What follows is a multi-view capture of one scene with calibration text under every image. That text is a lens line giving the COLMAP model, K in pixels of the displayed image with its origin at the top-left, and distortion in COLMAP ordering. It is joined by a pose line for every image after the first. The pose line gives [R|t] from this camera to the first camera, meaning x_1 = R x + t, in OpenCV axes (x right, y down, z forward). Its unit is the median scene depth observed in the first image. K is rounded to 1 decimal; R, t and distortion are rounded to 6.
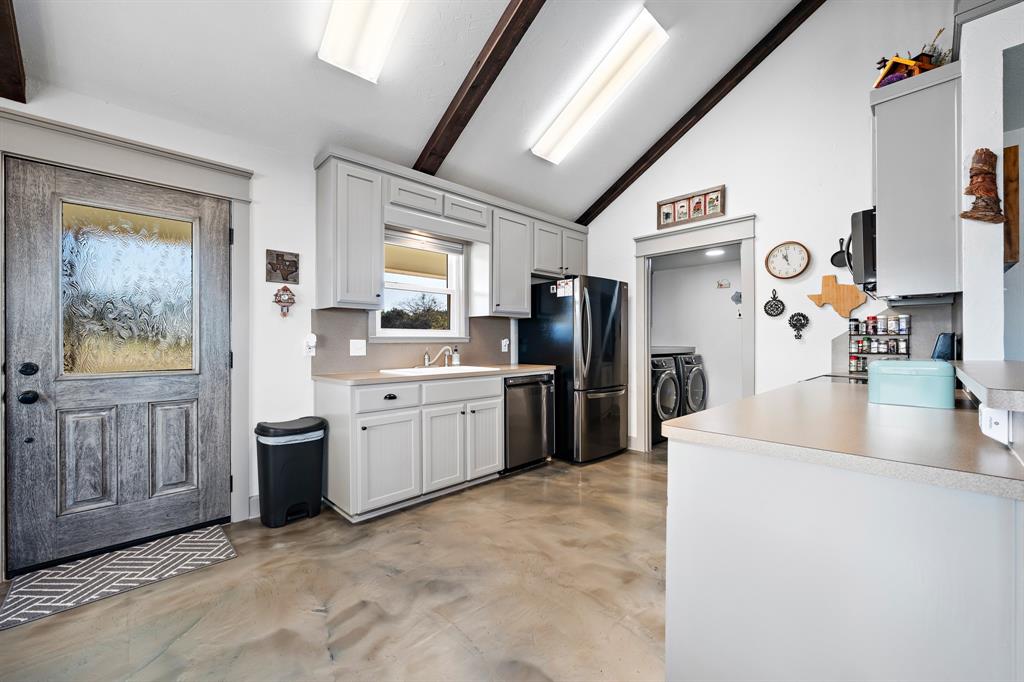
lens RADIAL K [[405.0, 0, 506.9], [0, 405.0, 341.7], [0, 0, 1]] dist [-0.002854, -0.000135]
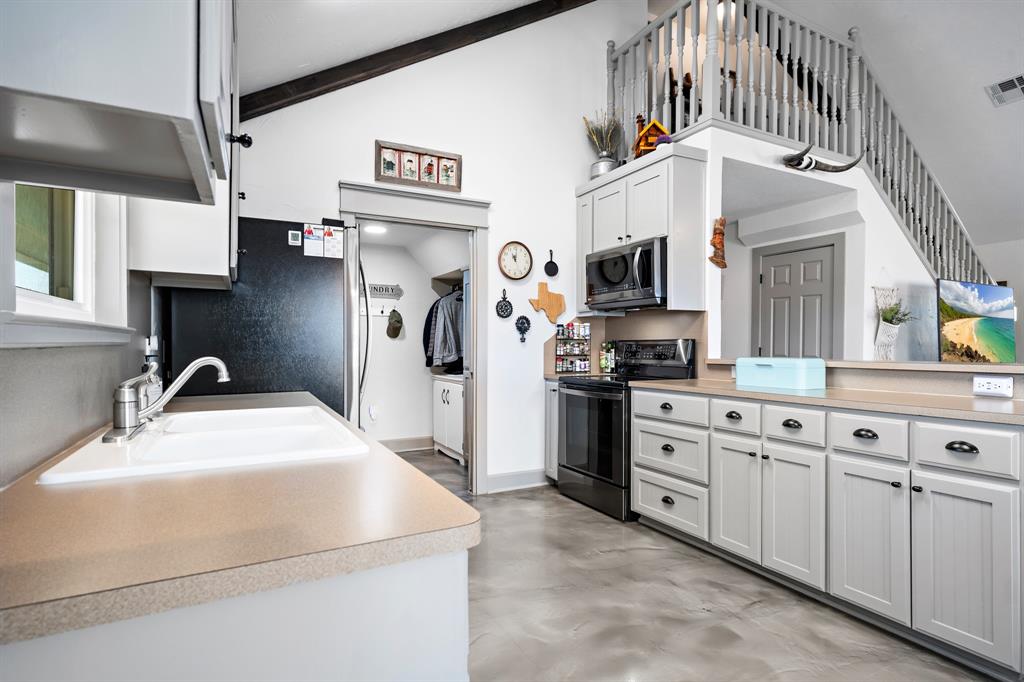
lens RADIAL K [[514.1, 0, 508.7], [0, 514.1, 345.9], [0, 0, 1]] dist [0.014261, 0.001159]
pose [[0.283466, 0.001410, 0.958981, -0.476884], [-0.001956, 0.999998, -0.000892, 0.003234], [-0.958980, -0.001623, 0.283469, 0.646930]]
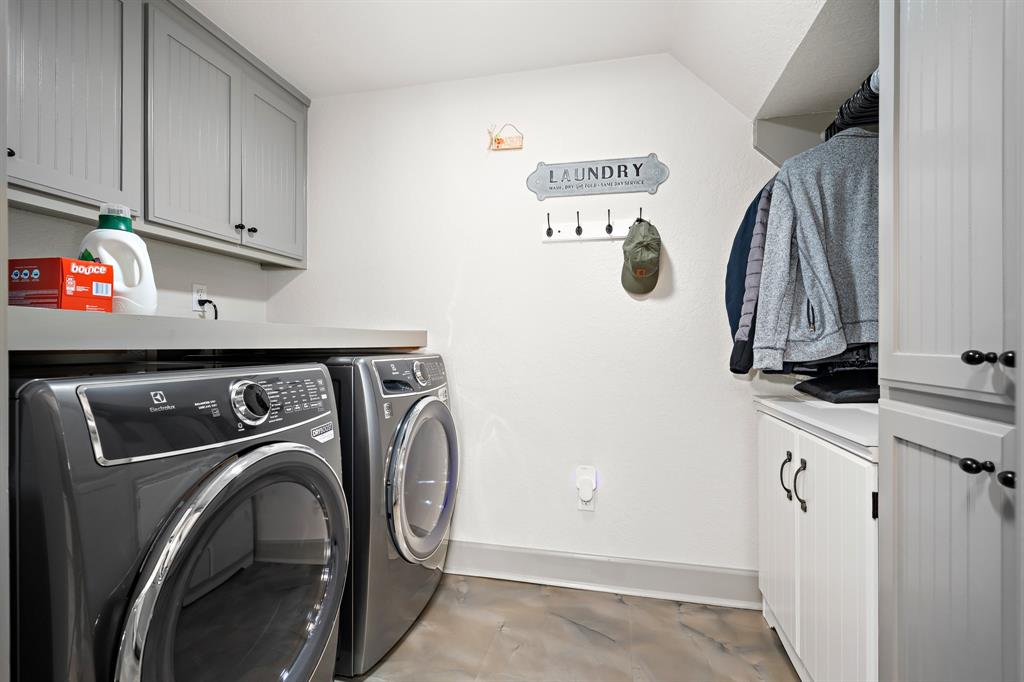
lens RADIAL K [[460.7, 0, 509.5], [0, 460.7, 343.5], [0, 0, 1]] dist [0.001863, 0.000048]
pose [[0.836178, 0.003678, 0.548446, 0.519588], [-0.003051, 0.999993, -0.002054, 0.038472], [-0.548450, 0.000044, 0.836184, 1.067581]]
